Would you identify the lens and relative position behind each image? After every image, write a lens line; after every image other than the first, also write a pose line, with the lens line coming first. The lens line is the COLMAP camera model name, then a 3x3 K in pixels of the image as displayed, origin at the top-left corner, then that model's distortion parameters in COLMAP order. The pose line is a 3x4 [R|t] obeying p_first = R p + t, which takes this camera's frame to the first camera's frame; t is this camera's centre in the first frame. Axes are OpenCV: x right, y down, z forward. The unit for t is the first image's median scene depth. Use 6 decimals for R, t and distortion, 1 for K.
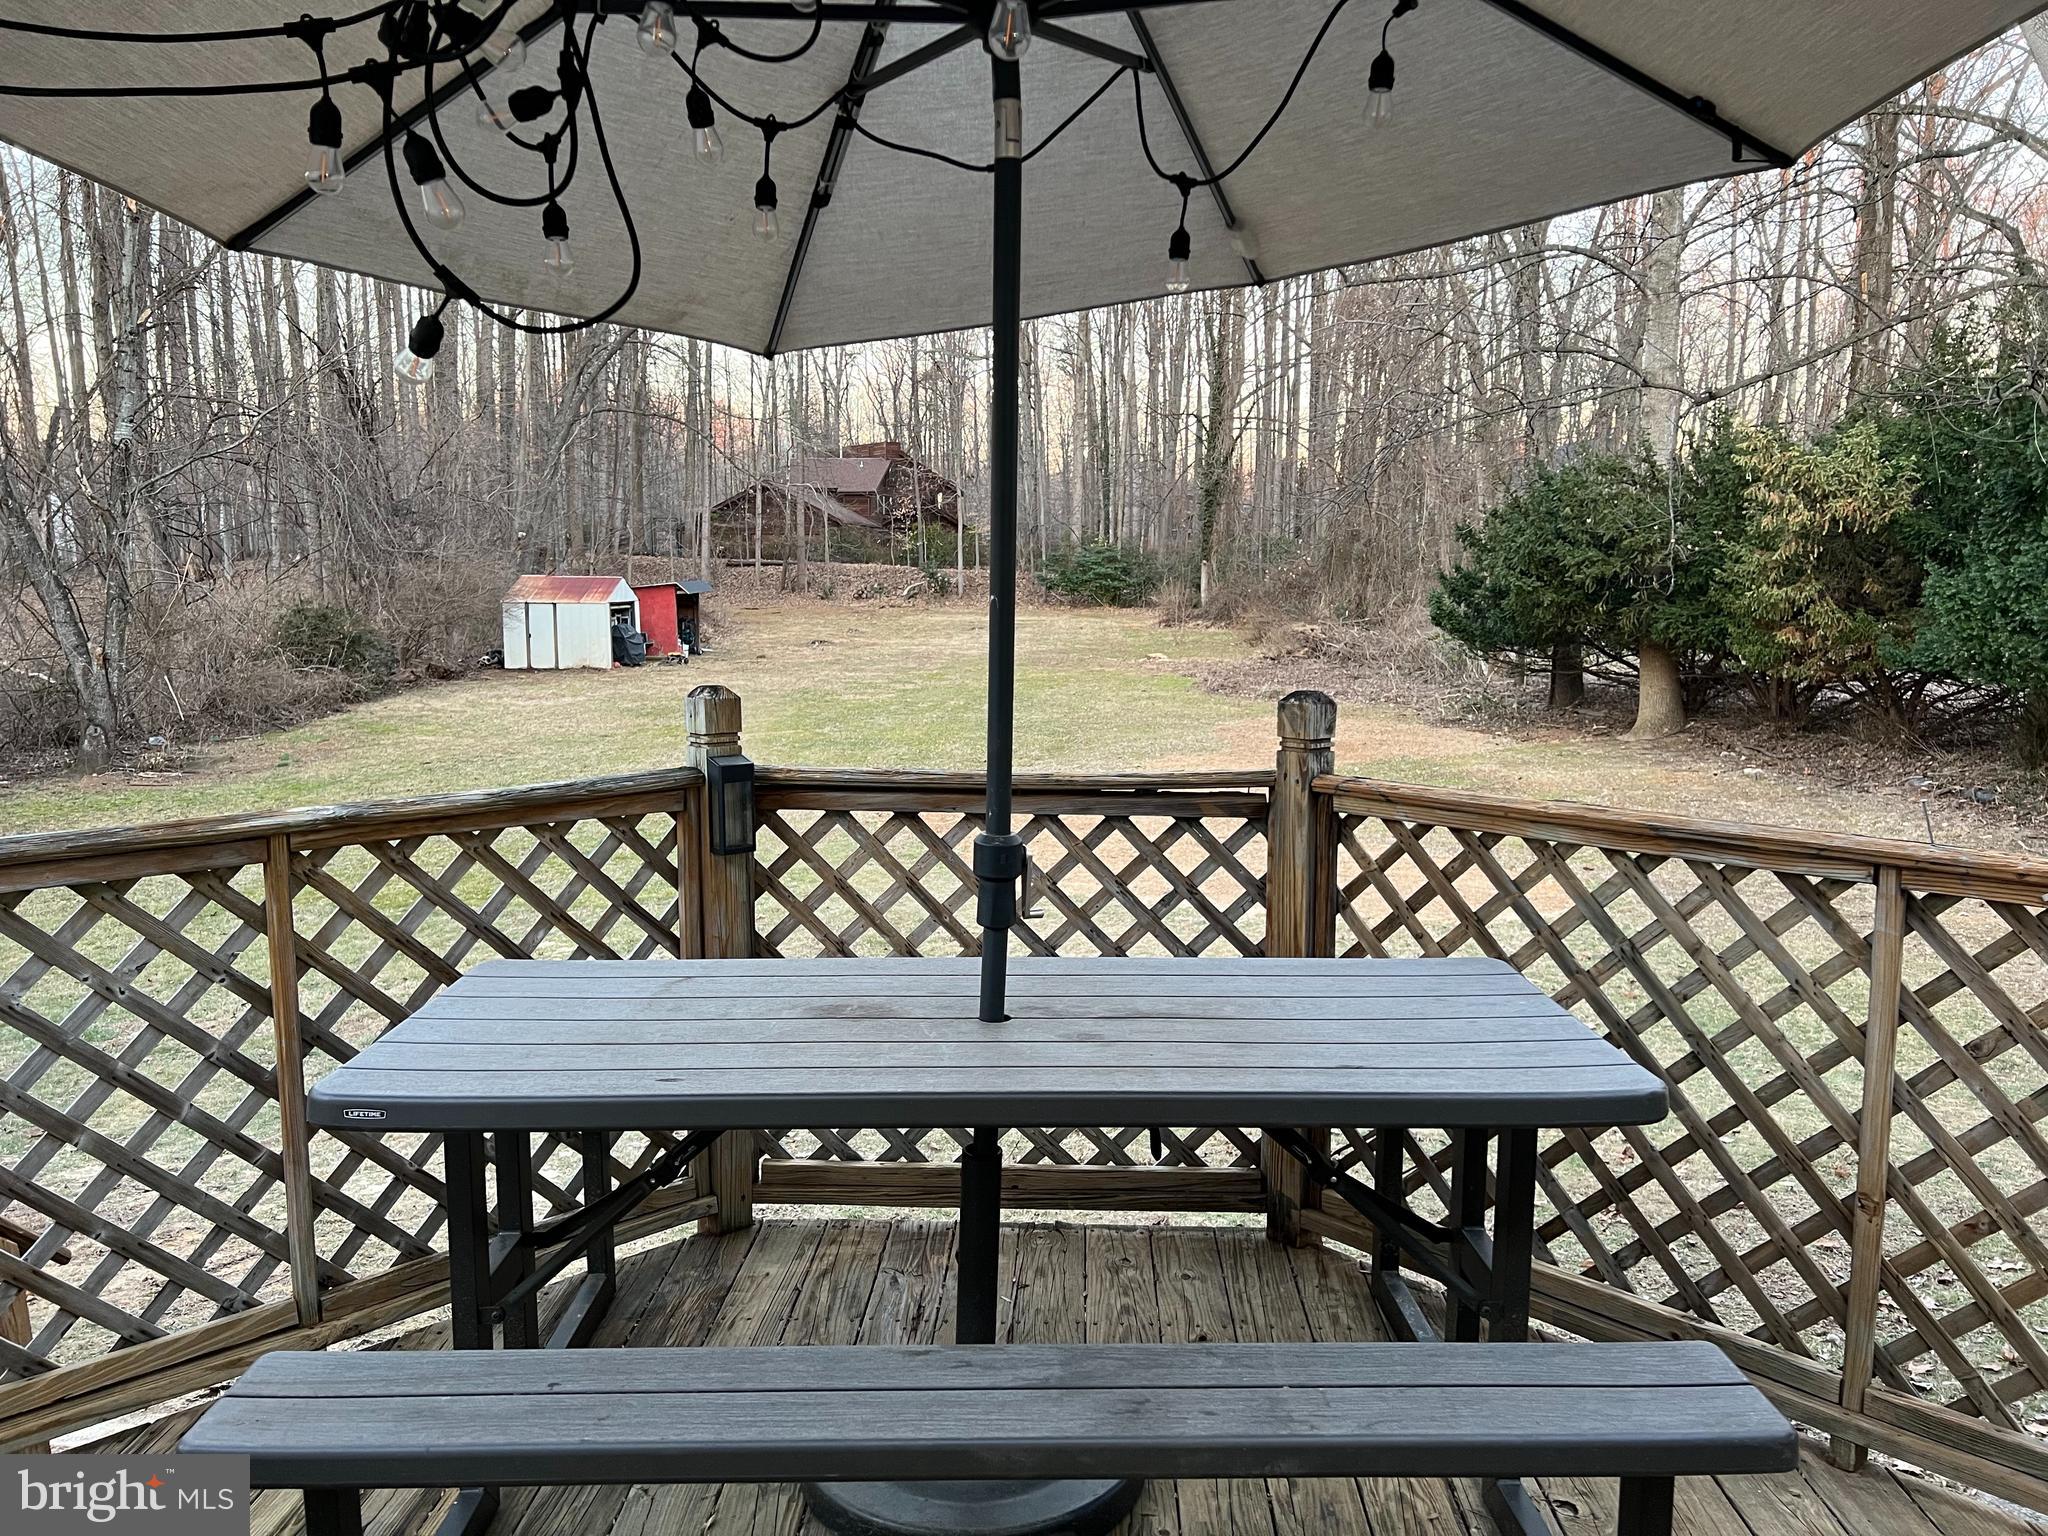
lens RADIAL K [[1528.9, 0, 1025.3], [0, 1528.9, 774.0], [0, 0, 1]] dist [0.043927, -0.042424]
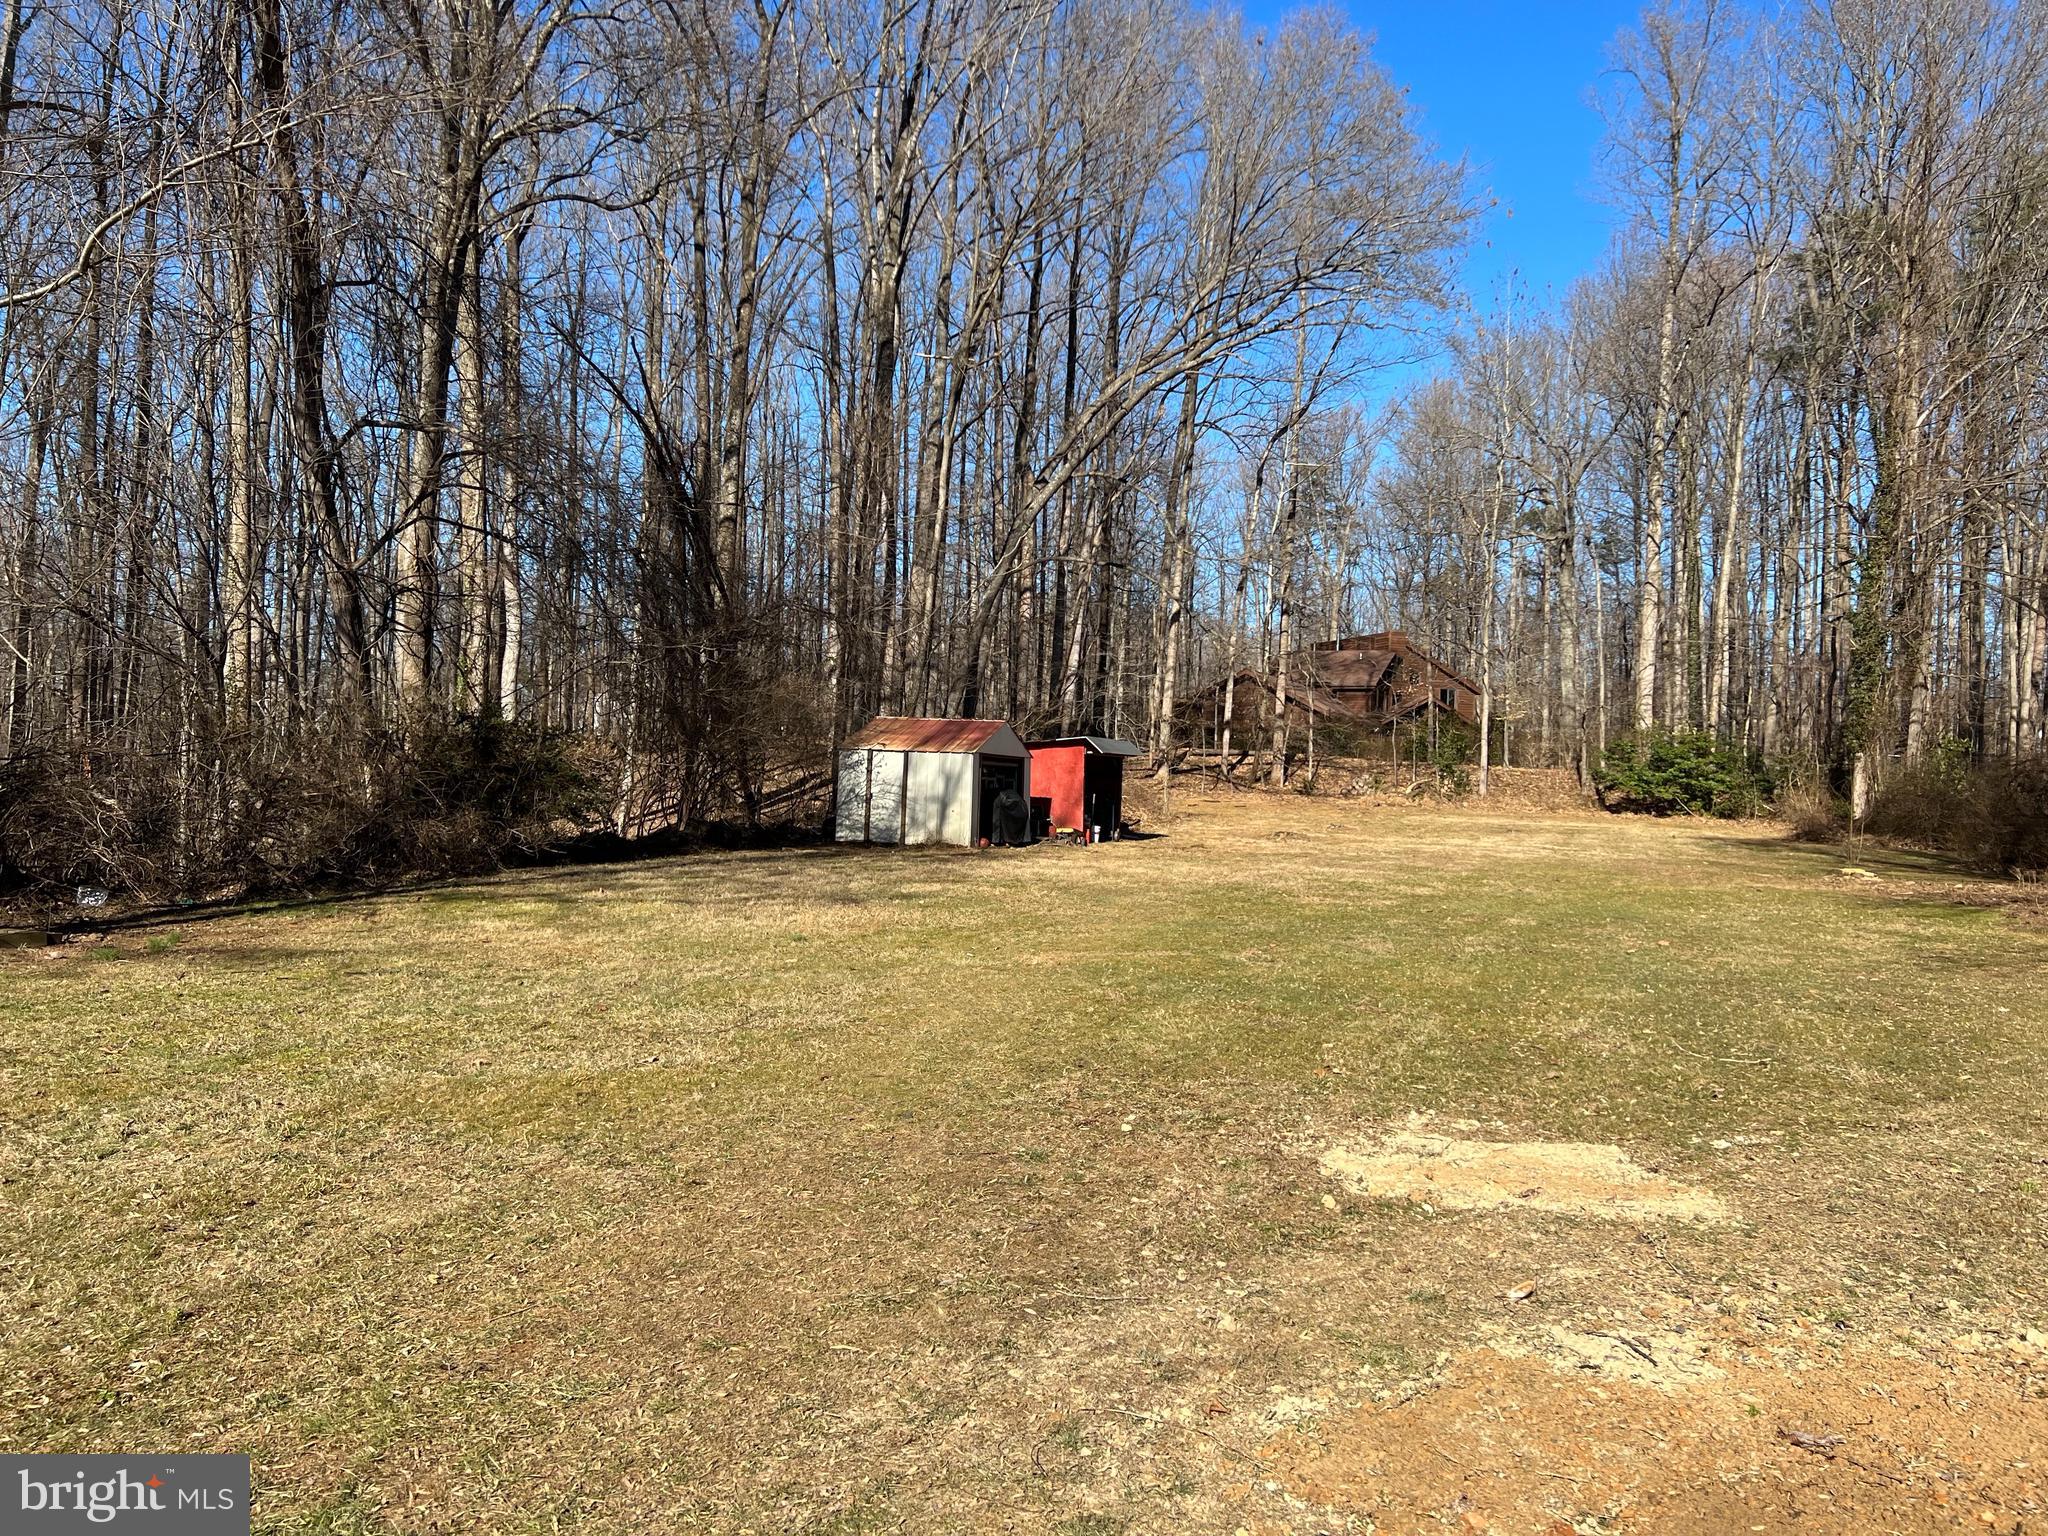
lens RADIAL K [[1528.9, 0, 1019.4], [0, 1528.9, 766.8], [0, 0, 1]] dist [0.043927, -0.042424]
pose [[0.948086, 0.028729, -0.316713, -0.028880], [-0.076451, 0.987295, -0.139299, -0.008638], [0.308687, 0.156281, 0.938237, 0.304856]]
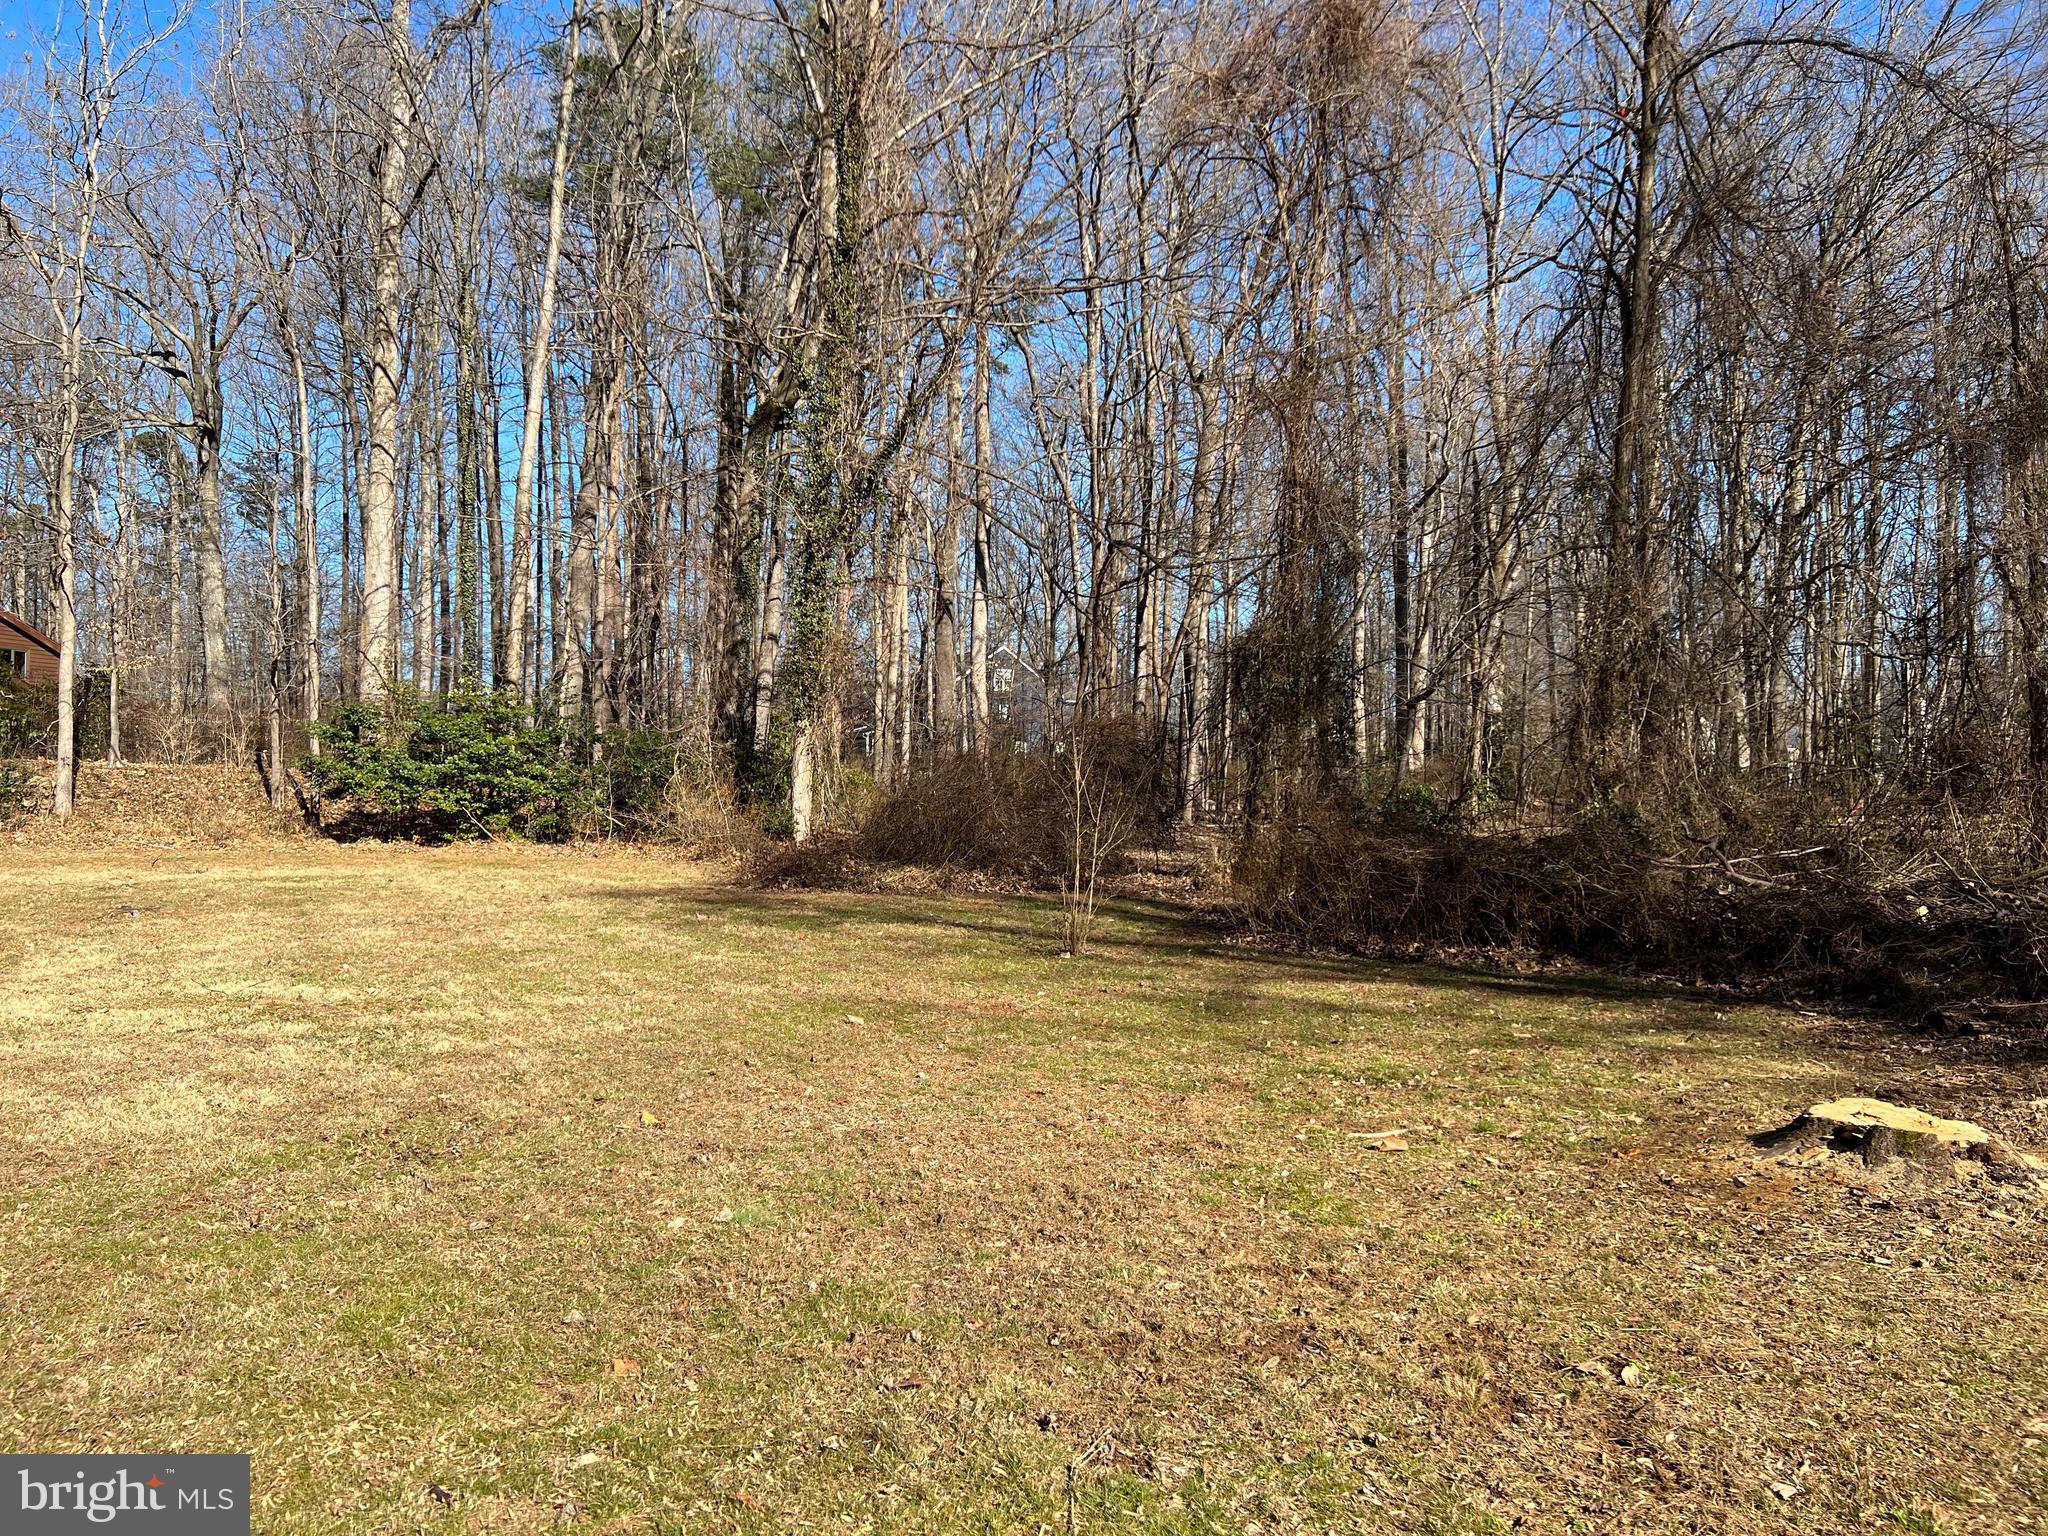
lens RADIAL K [[1528.9, 0, 1026.6], [0, 1528.9, 763.5], [0, 0, 1]] dist [0.043927, -0.042424]
pose [[0.868467, 0.017911, 0.495422, -0.037425], [0.067662, 0.985713, -0.154248, -0.083038], [-0.491107, 0.167481, 0.854847, 0.840601]]
